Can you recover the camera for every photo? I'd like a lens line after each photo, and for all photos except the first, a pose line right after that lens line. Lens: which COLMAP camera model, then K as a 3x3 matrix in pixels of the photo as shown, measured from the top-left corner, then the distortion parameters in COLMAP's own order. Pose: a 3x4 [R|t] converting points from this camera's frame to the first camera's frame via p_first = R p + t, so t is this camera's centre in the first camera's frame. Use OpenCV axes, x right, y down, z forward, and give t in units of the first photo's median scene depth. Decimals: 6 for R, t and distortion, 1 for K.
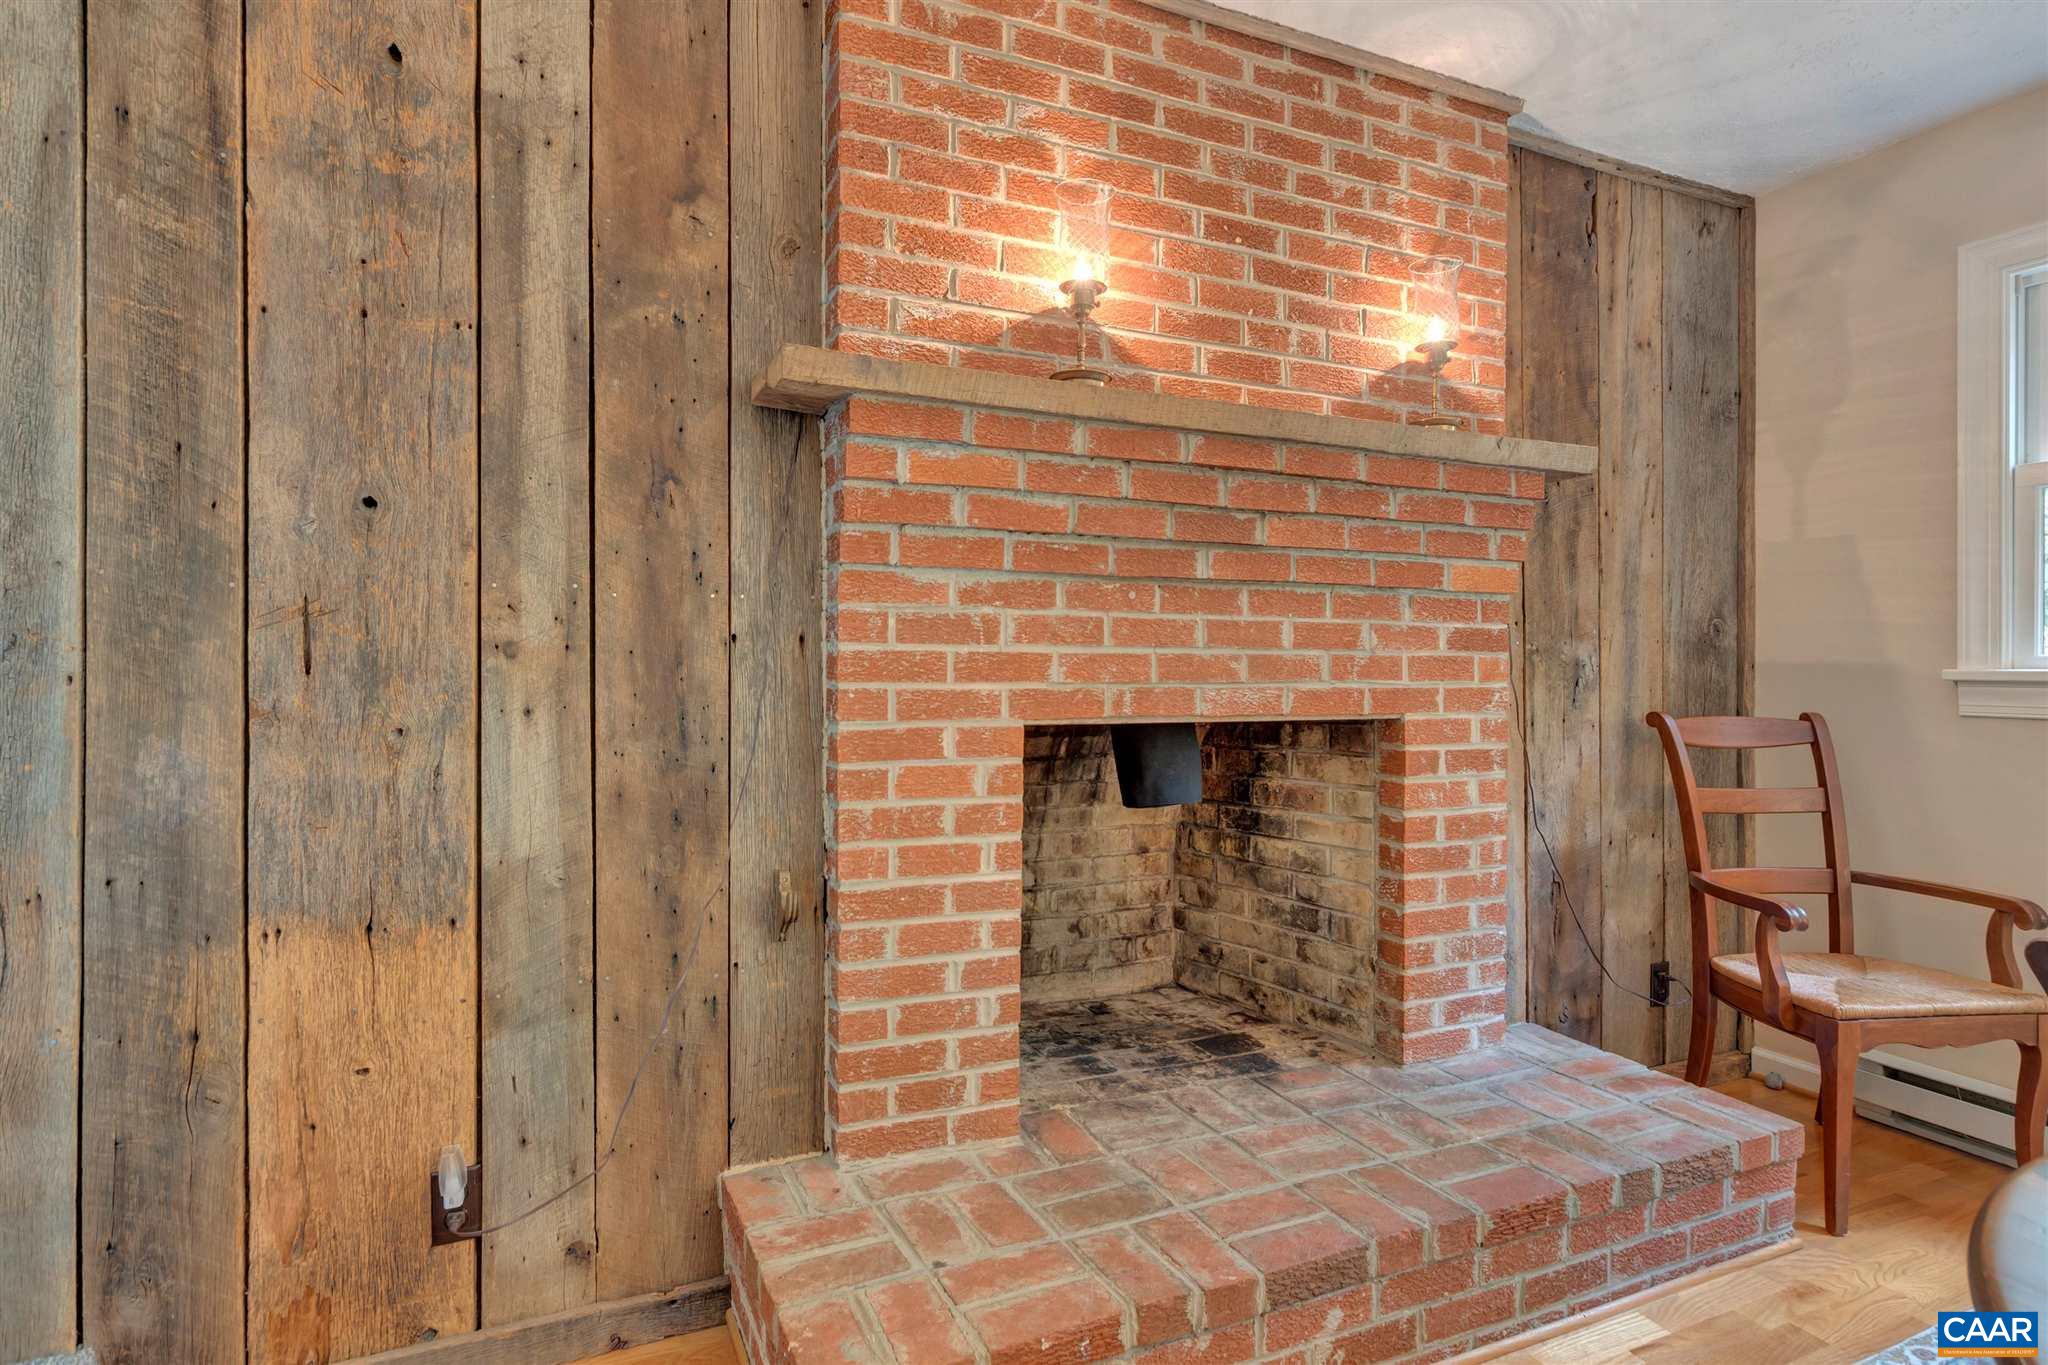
lens RADIAL K [[1060.4, 0, 1026.1], [0, 1060.4, 675.3], [0, 0, 1]] dist [0.005938, 0.000100]
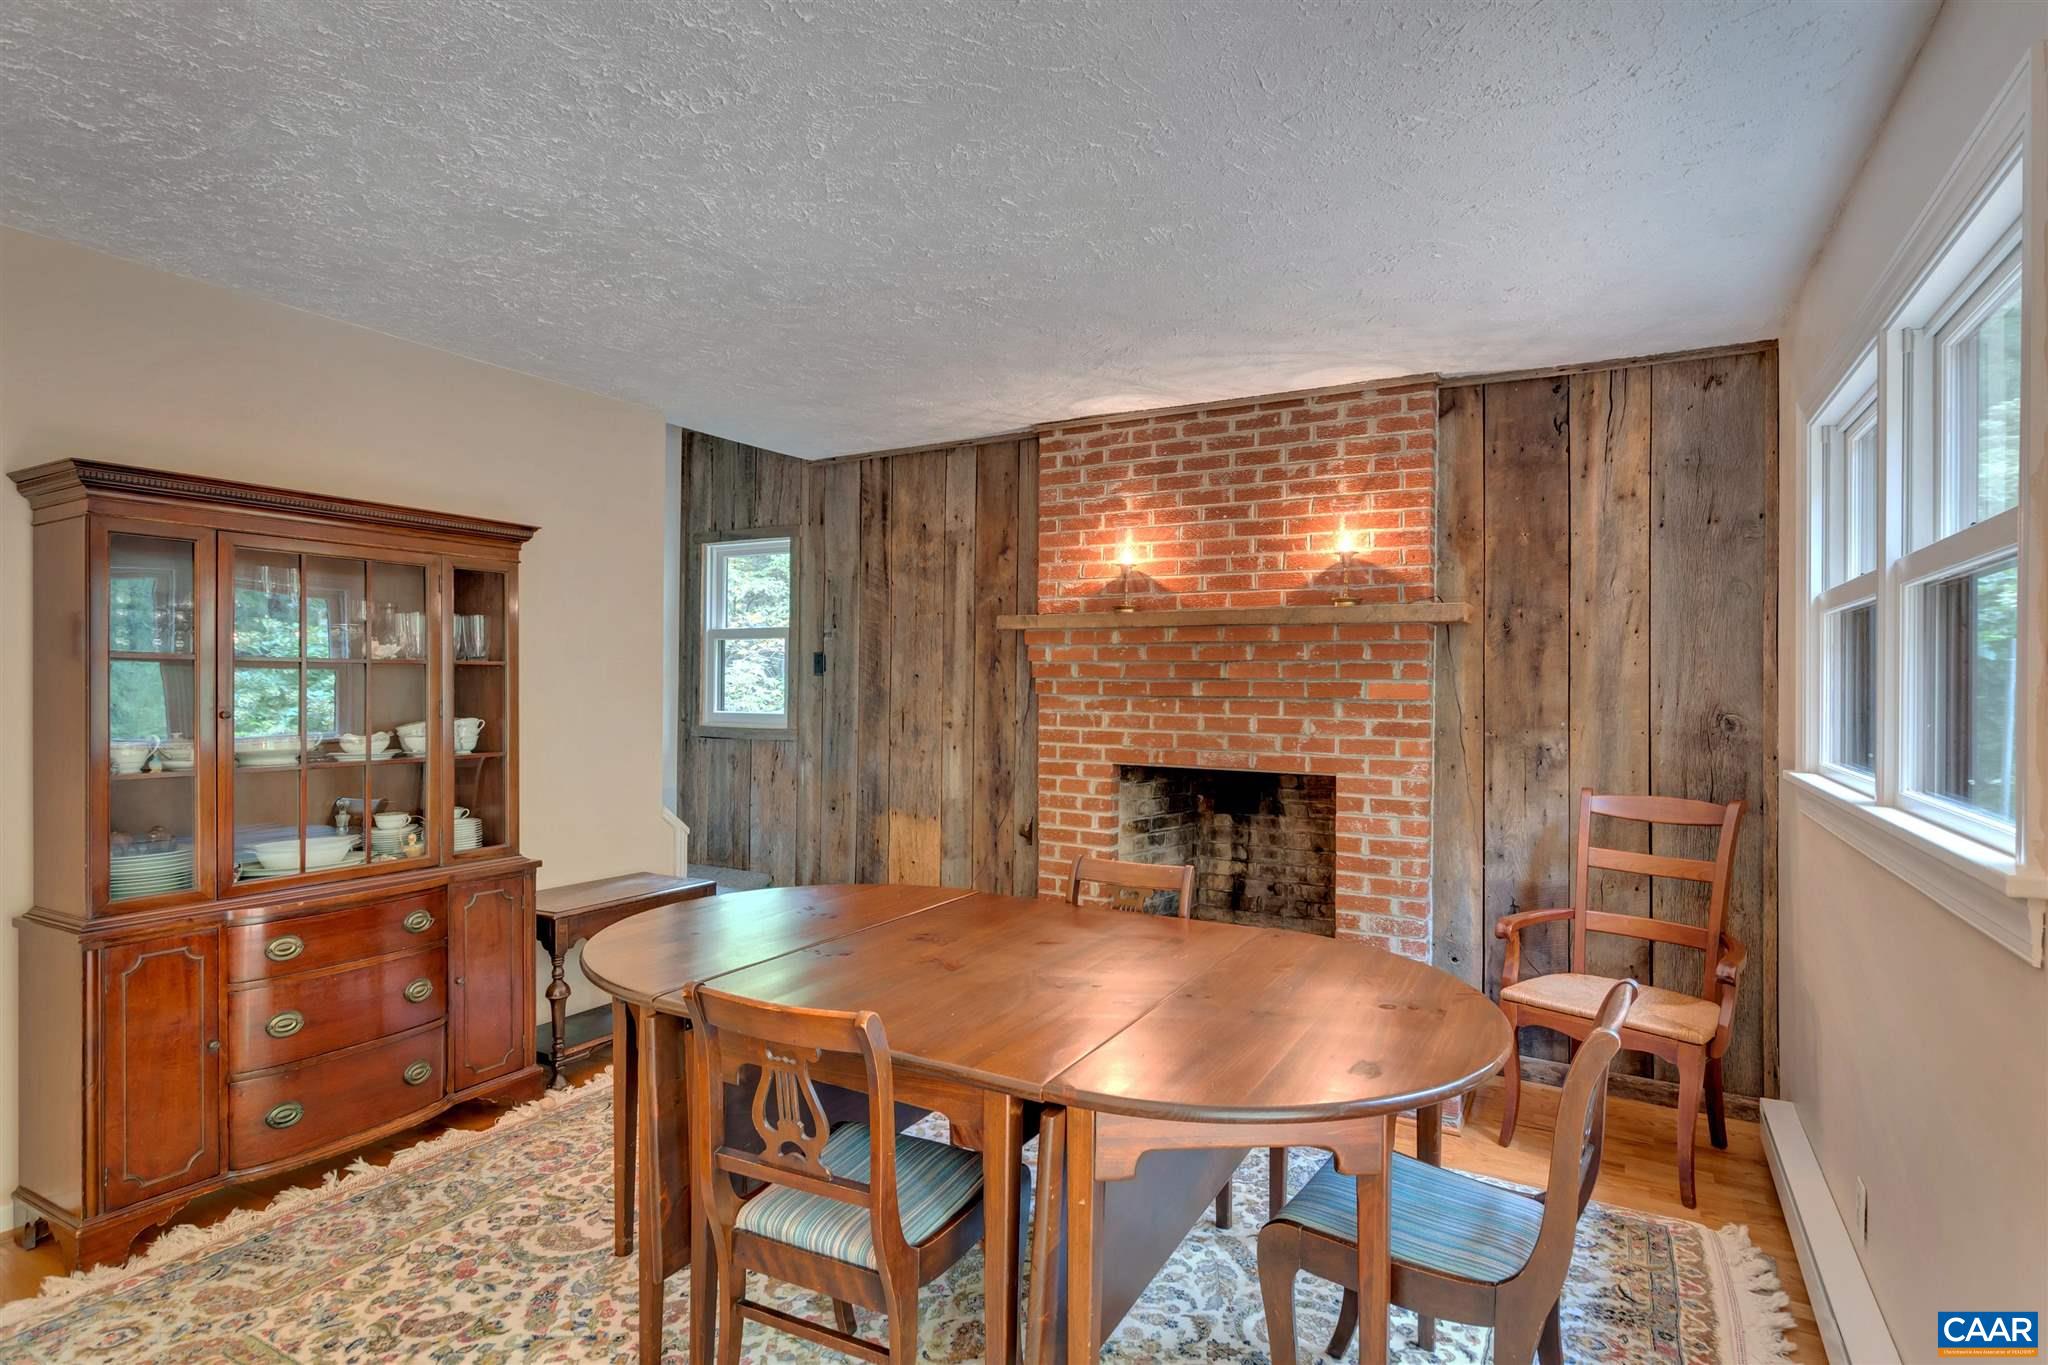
lens RADIAL K [[1060.4, 0, 1022.3], [0, 1060.4, 682.8], [0, 0, 1]] dist [0.005938, 0.000100]
pose [[0.585510, 0.003257, -0.810659, 1.543192], [-0.008103, 0.999965, -0.001835, -0.107617], [0.810625, 0.007644, 0.585516, -0.406538]]
